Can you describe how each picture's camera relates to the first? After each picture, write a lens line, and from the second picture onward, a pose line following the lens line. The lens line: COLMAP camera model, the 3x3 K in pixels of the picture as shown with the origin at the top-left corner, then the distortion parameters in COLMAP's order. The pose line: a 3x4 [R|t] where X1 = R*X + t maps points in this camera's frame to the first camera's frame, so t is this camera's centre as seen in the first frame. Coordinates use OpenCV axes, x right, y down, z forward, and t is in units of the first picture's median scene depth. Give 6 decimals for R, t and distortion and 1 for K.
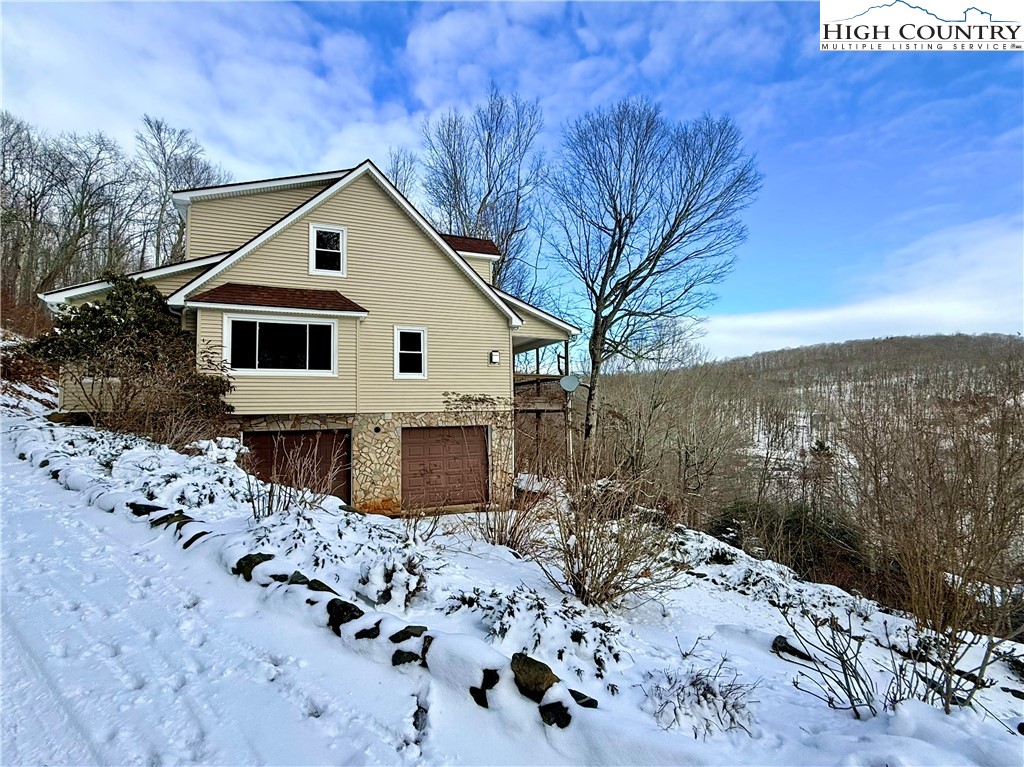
lens RADIAL K [[494.6, 0, 512.0], [0, 494.6, 383.5], [0, 0, 1]] dist [0.000734, 0.000954]
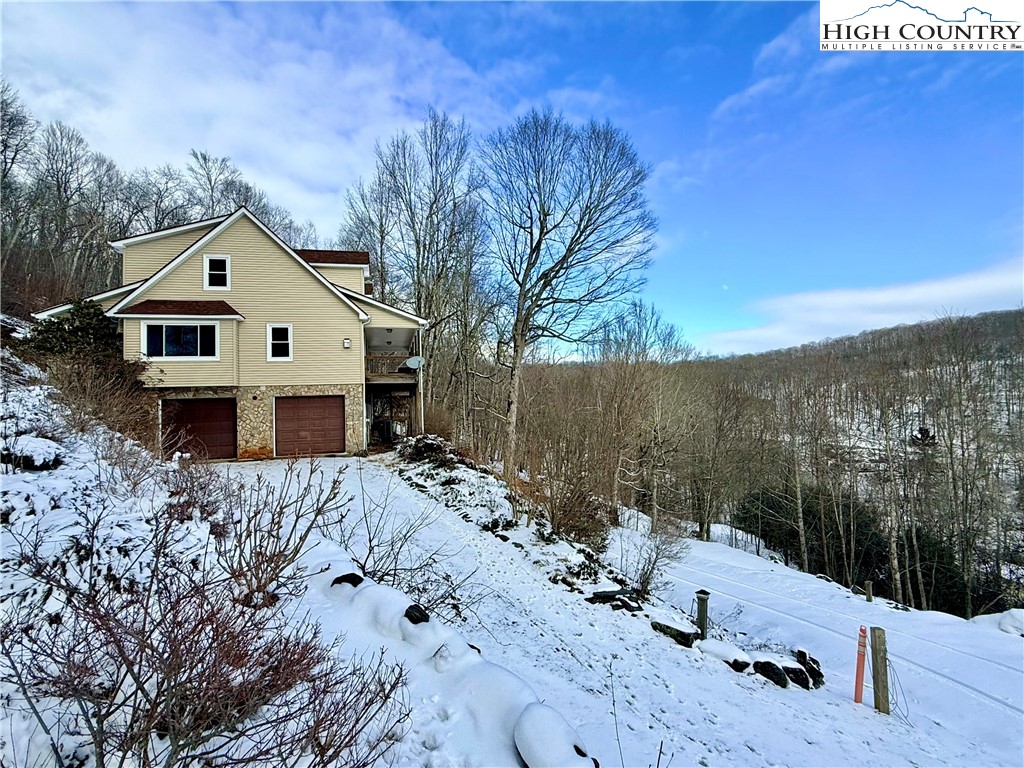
lens RADIAL K [[514.3, 0, 512.0], [0, 514.3, 384.0], [0, 0, 1]] dist [-0.000291, 0.000168]
pose [[0.986266, -0.022573, -0.163614, 0.701257], [0.025480, 0.999552, 0.015686, 0.050214], [0.163187, -0.019639, 0.986400, -0.328656]]
